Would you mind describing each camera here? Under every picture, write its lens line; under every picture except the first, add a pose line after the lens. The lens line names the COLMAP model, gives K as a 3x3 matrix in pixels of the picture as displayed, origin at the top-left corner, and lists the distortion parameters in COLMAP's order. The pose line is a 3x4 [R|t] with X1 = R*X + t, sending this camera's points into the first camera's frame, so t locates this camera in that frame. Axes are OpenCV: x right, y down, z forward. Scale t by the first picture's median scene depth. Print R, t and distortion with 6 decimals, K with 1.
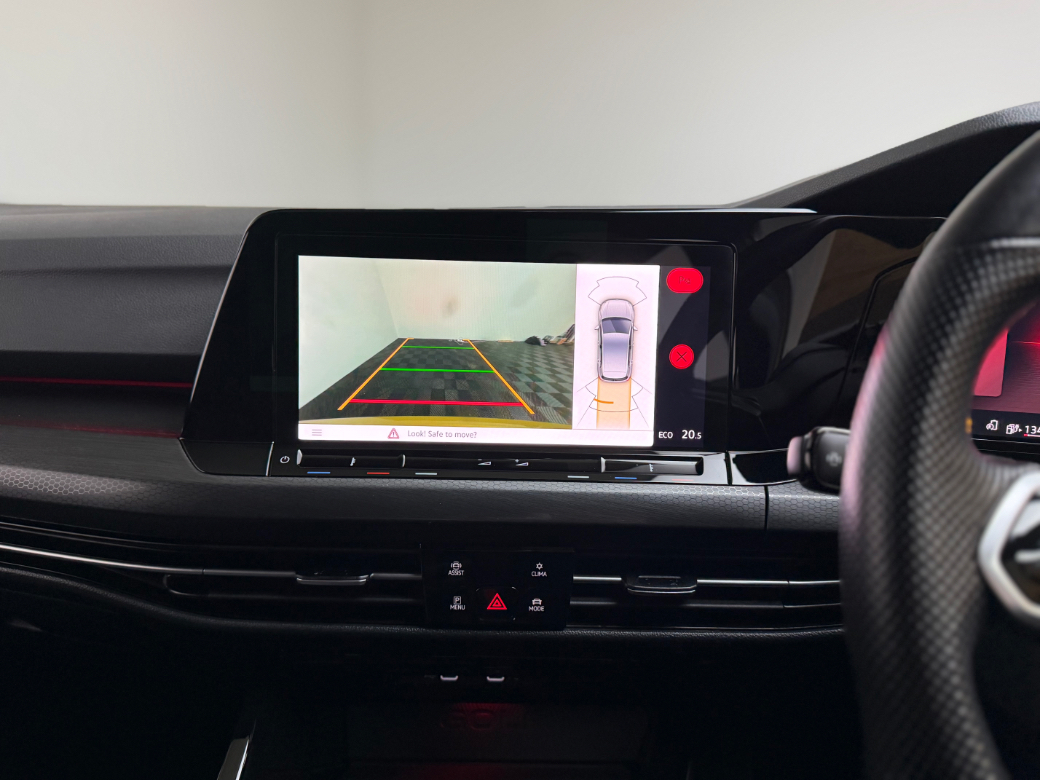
lens RADIAL K [[781.8, 0, 520.0], [0, 781.8, 390.0], [0, 0, 1]] dist [0.120981, -0.265908]
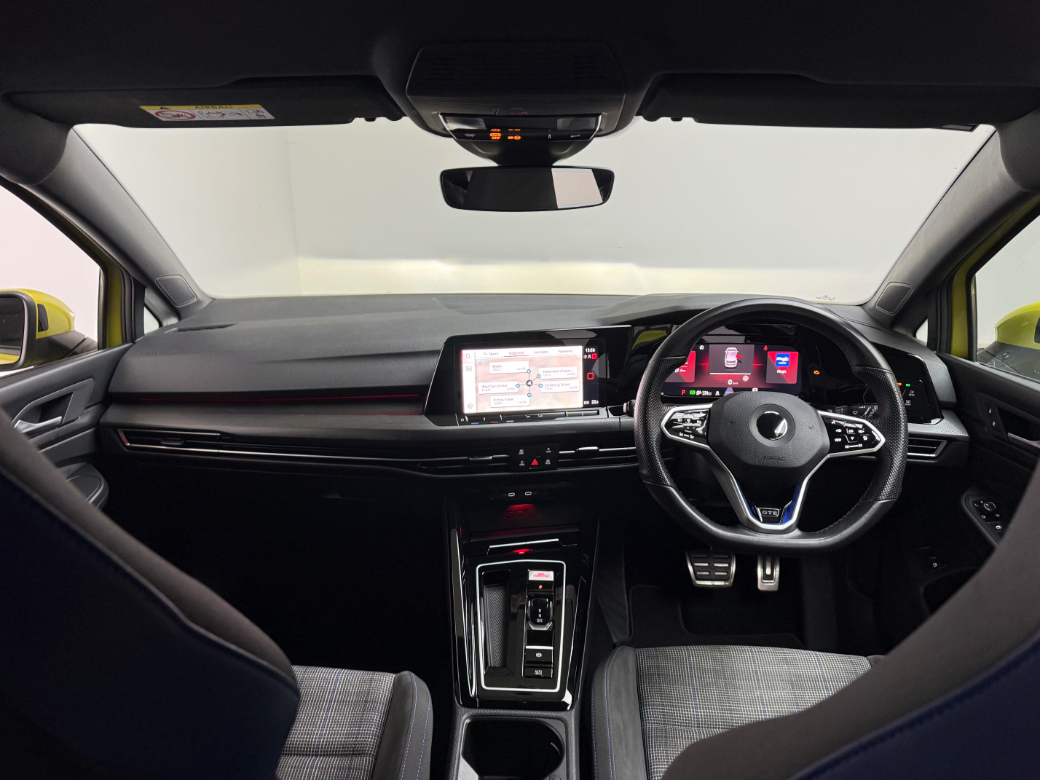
lens RADIAL K [[698.2, 0, 508.4], [0, 698.2, 385.7], [0, 0, 1]] dist [0.079231, 0.000865]
pose [[0.988870, -0.065094, 0.133786, -0.464867], [0.058710, 0.996965, 0.051131, -0.162346], [-0.136708, -0.042707, 0.989690, -1.603411]]
